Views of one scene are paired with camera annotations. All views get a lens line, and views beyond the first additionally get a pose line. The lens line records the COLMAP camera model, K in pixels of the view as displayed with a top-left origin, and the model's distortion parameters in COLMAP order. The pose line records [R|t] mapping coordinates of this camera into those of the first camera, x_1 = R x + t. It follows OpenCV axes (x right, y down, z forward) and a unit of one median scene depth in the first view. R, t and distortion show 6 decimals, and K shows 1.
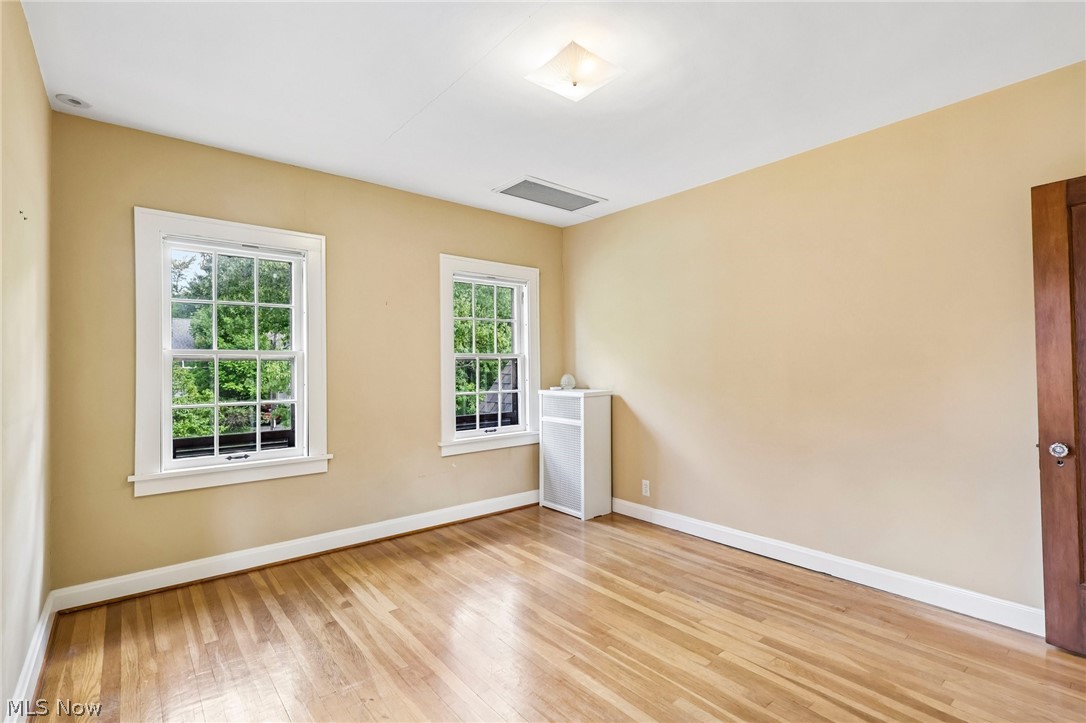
lens RADIAL K [[502.6, 0, 536.8], [0, 502.6, 362.6], [0, 0, 1]] dist [-0.002933, 0.001613]
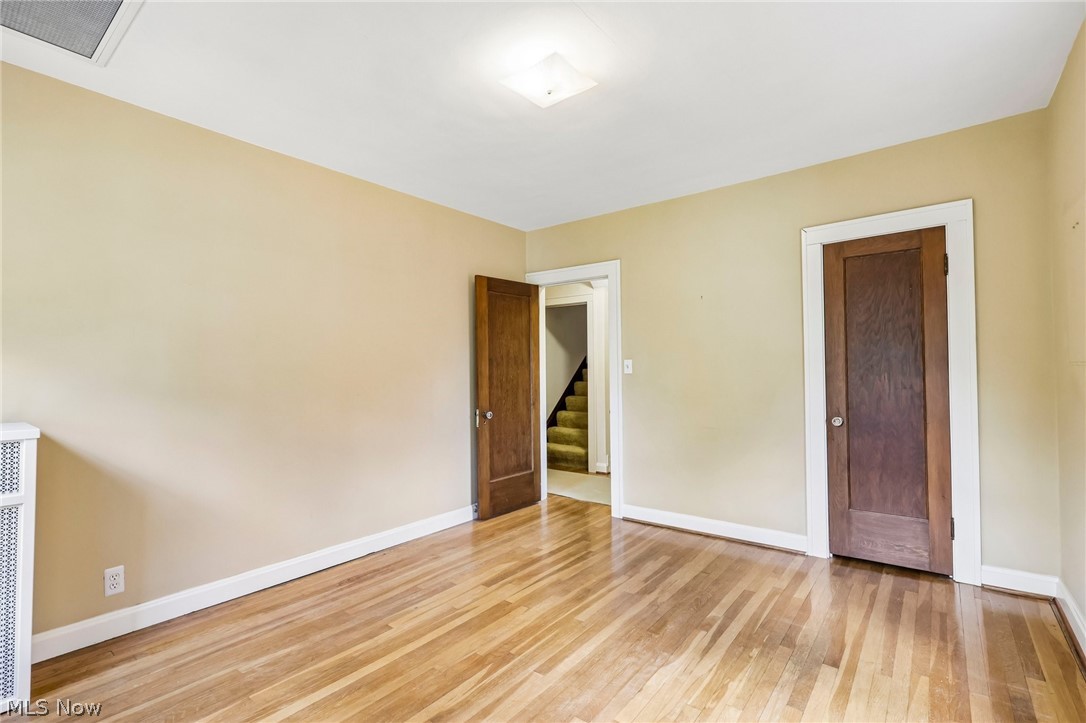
lens RADIAL K [[502.6, 0, 535.3], [0, 502.6, 362.1], [0, 0, 1]] dist [-0.002933, 0.001613]
pose [[-0.222854, 0.025137, 0.974528, -0.622289], [-0.003685, 0.999639, -0.026628, 0.008591], [-0.974845, -0.009525, -0.222681, 0.855181]]
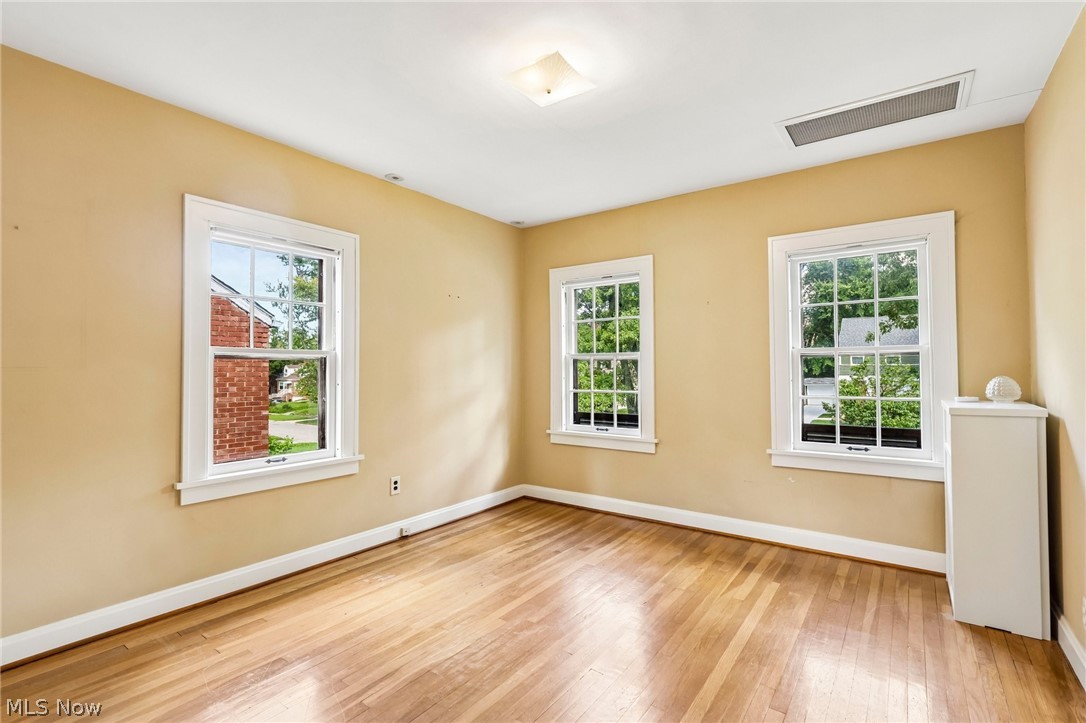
lens RADIAL K [[502.6, 0, 518.6], [0, 502.6, 358.2], [0, 0, 1]] dist [-0.002933, 0.001613]
pose [[0.229865, -0.004751, -0.973211, 0.740328], [0.021485, 0.999769, 0.000194, -0.016320], [0.972985, -0.020954, 0.229914, 0.470648]]
